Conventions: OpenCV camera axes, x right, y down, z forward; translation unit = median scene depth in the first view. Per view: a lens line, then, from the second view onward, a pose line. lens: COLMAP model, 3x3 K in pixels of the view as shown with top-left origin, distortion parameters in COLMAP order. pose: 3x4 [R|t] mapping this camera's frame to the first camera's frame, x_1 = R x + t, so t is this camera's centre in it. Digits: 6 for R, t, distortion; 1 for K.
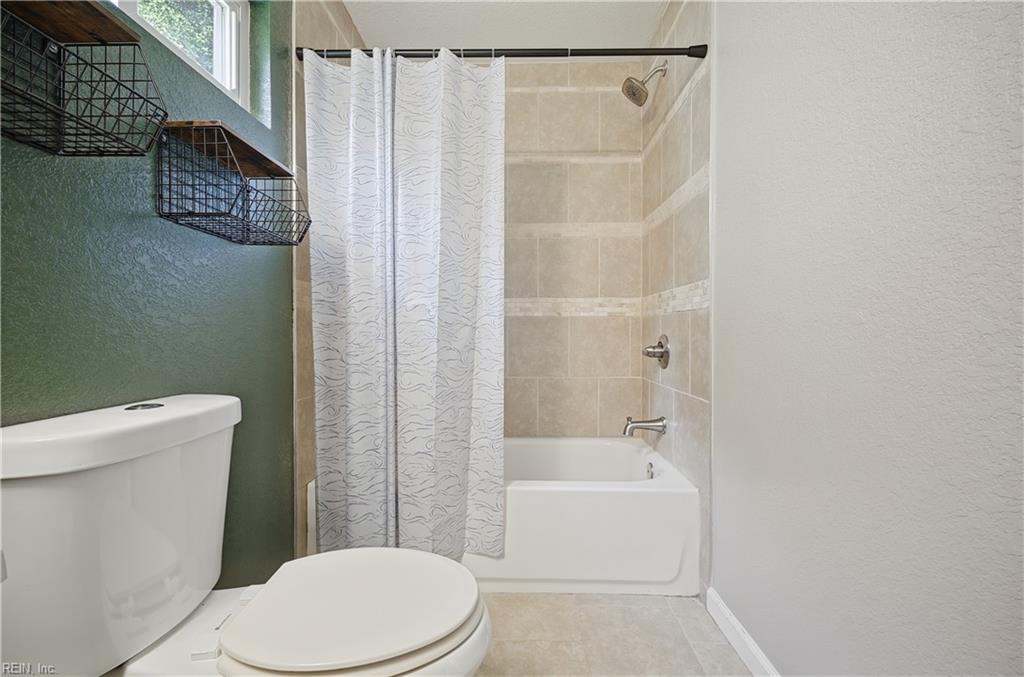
lens RADIAL K [[408.5, 0, 513.1], [0, 408.5, 338.7], [0, 0, 1]] dist [-0.006072, 0.001746]
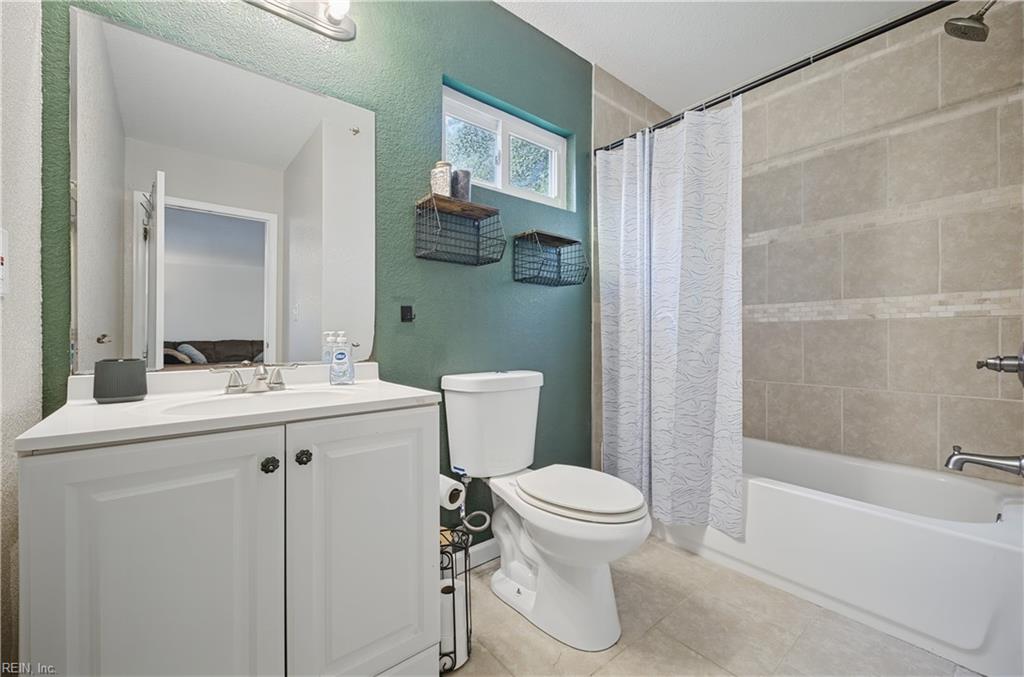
lens RADIAL K [[408.5, 0, 512.3], [0, 408.5, 337.5], [0, 0, 1]] dist [-0.006072, 0.001746]
pose [[0.650930, 0.000307, -0.759138, 0.416799], [-0.010240, 0.999912, -0.008376, -0.001192], [0.759069, 0.013226, 0.650876, -0.206655]]
